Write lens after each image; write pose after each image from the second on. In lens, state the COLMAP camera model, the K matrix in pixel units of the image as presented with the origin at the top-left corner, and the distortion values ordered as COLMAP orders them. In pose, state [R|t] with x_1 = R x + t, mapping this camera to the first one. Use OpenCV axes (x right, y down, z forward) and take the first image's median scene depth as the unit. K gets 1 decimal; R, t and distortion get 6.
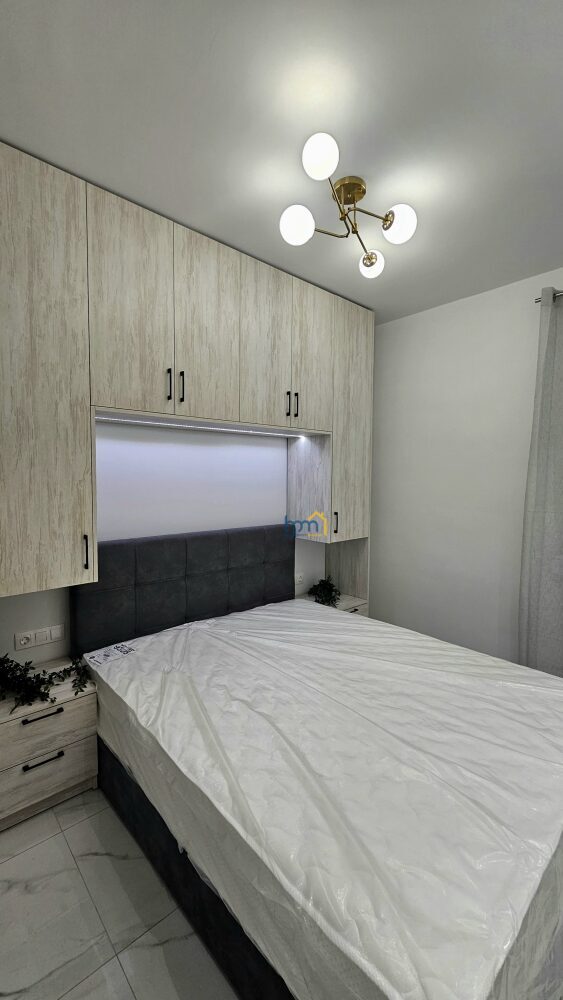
lens RADIAL K [[417.5, 0, 283.0], [0, 417.5, 501.2], [0, 0, 1]] dist [0.001927, -0.000390]
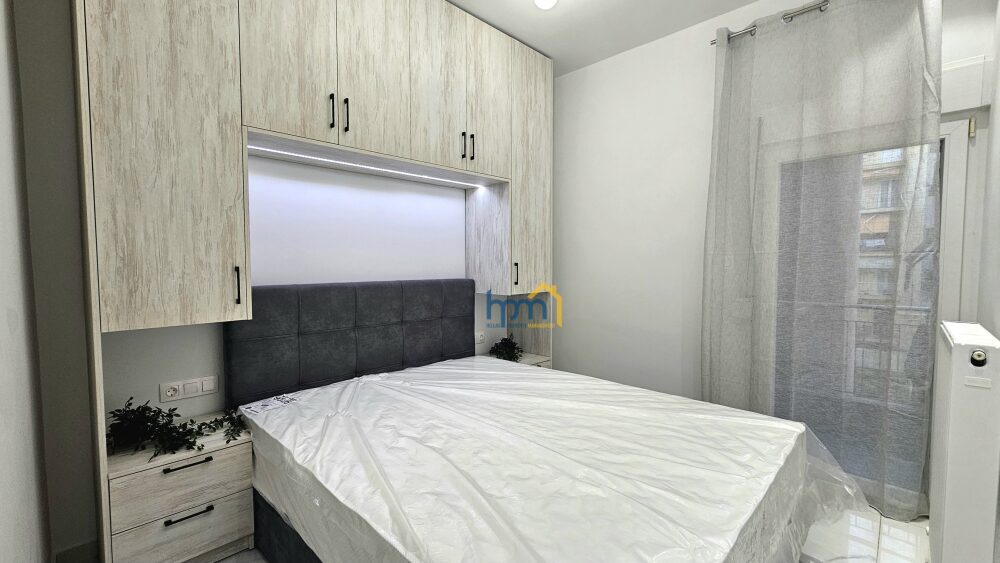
lens RADIAL K [[428.3, 0, 497.8], [0, 428.3, 281.3], [0, 0, 1]] dist [-0.000494, 0.000006]
pose [[0.997874, -0.013263, 0.063811, 0.031952], [0.014145, 0.999810, -0.013394, 0.122174], [-0.063622, 0.014268, 0.997872, 0.028300]]
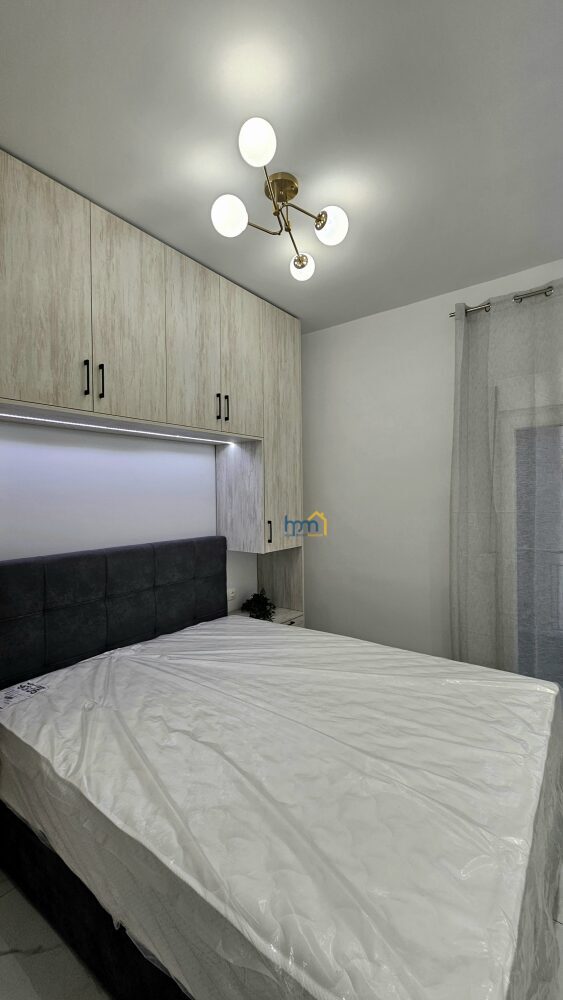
lens RADIAL K [[424.5, 0, 283.1], [0, 424.5, 497.8], [0, 0, 1]] dist [-0.000561, 0.000511]
pose [[0.981393, -0.022042, 0.190739, -0.041479], [0.031876, 0.998307, -0.048644, 0.033112], [-0.189344, 0.053819, 0.980435, 0.052293]]
